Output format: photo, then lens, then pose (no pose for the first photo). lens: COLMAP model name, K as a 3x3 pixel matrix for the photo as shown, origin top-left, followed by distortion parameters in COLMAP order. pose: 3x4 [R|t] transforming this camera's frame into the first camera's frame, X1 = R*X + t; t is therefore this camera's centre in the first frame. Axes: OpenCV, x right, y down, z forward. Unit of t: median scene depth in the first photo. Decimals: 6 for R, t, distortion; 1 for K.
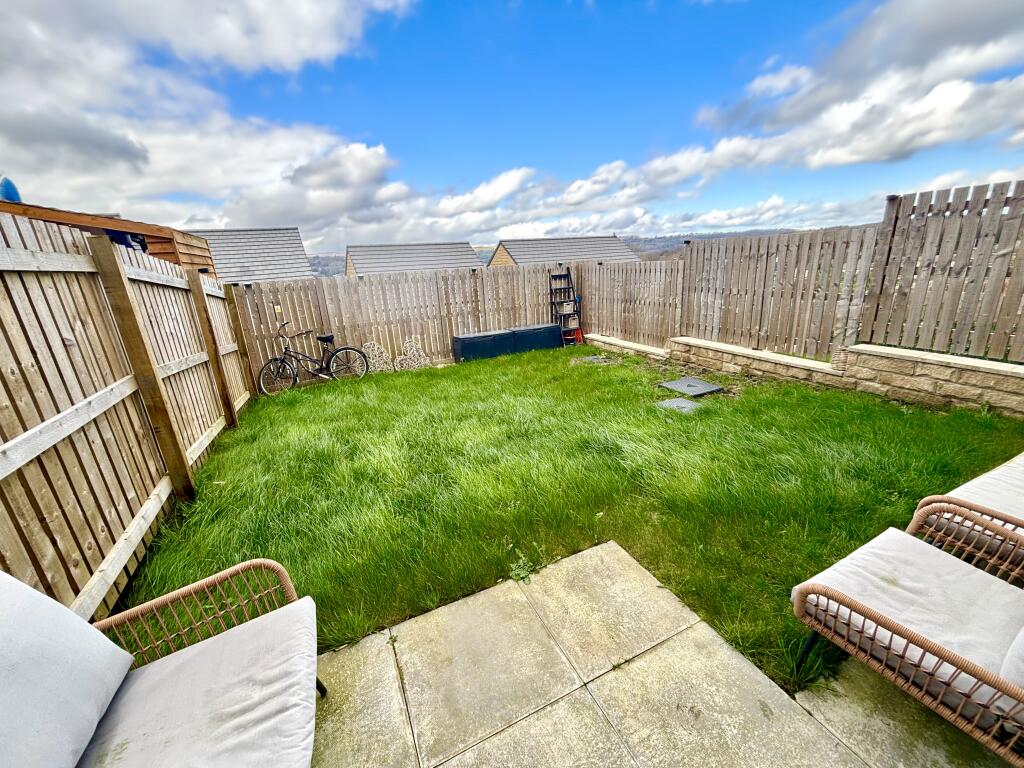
lens RADIAL K [[413.2, 0, 510.6], [0, 413.2, 386.7], [0, 0, 1]] dist [0.000916, -0.000792]
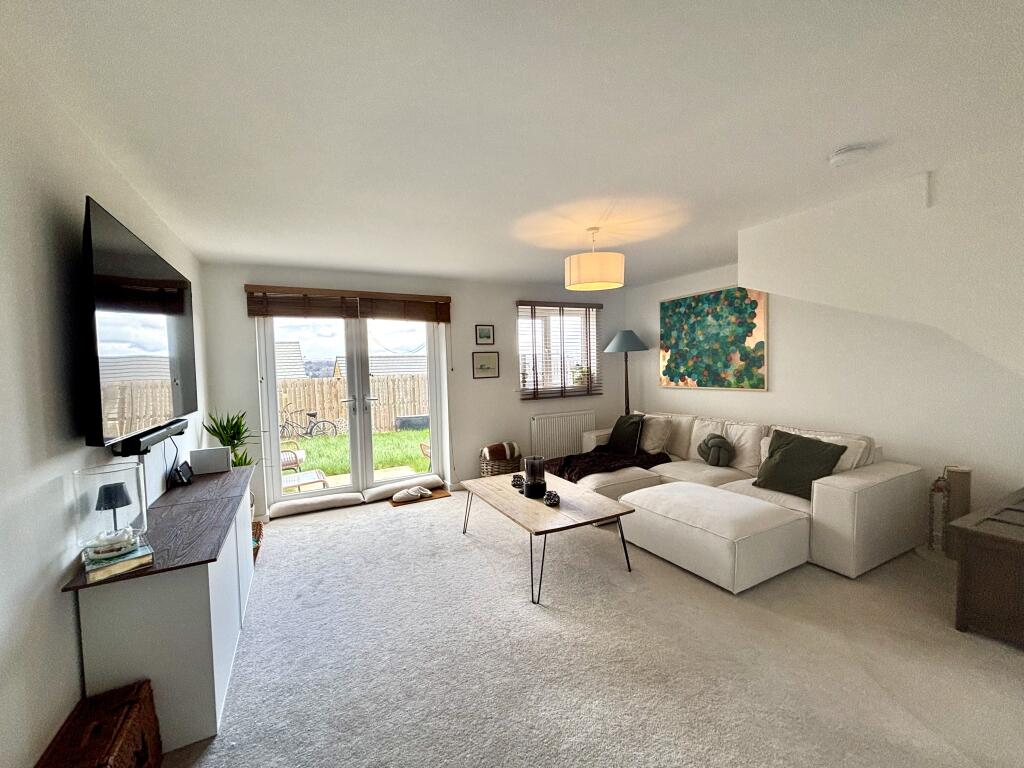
lens RADIAL K [[413.2, 0, 512.7], [0, 413.2, 385.6], [0, 0, 1]] dist [0.000916, -0.000792]
pose [[0.999069, 0.021553, 0.037376, 0.238204], [-0.011317, 0.966866, -0.255032, 0.155780], [-0.041634, 0.254372, 0.966210, -0.541456]]
